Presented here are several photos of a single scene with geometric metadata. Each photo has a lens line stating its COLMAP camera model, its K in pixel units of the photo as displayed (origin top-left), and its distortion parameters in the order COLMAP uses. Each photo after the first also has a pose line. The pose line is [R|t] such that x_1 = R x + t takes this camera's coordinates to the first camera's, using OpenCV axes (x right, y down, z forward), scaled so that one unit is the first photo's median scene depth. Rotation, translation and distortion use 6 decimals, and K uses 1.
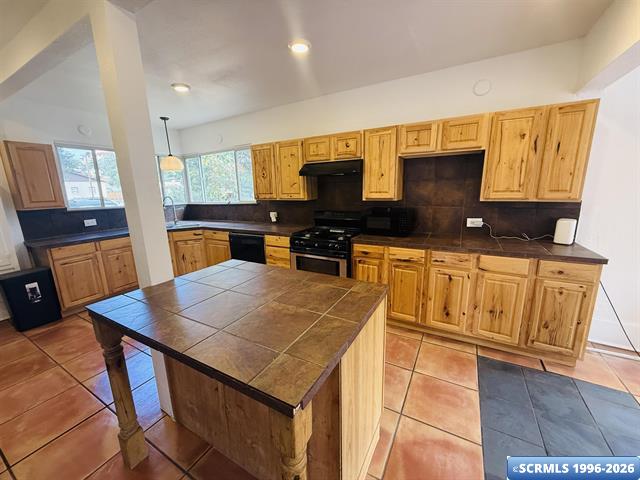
lens RADIAL K [[256.4, 0, 321.0], [0, 256.4, 240.9], [0, 0, 1]] dist [0.000753, -0.000532]
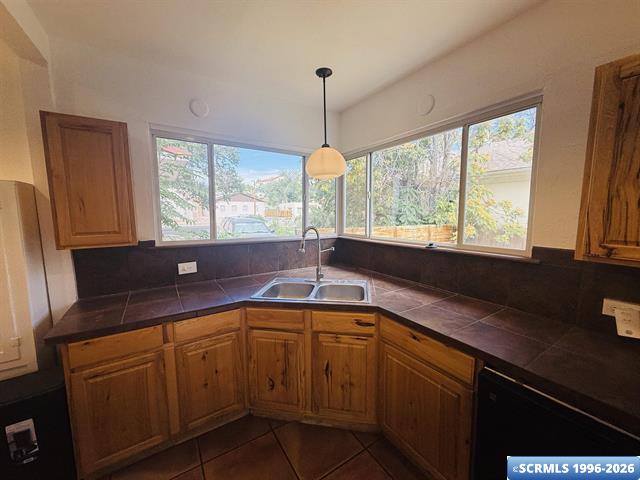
lens RADIAL K [[256.4, 0, 320.1], [0, 256.4, 238.2], [0, 0, 1]] dist [0.000753, -0.000532]
pose [[0.884744, 0.072405, -0.460419, -0.387677], [-0.114085, 0.991452, -0.063313, -0.133869], [0.451899, 0.108543, 0.885441, 0.626243]]
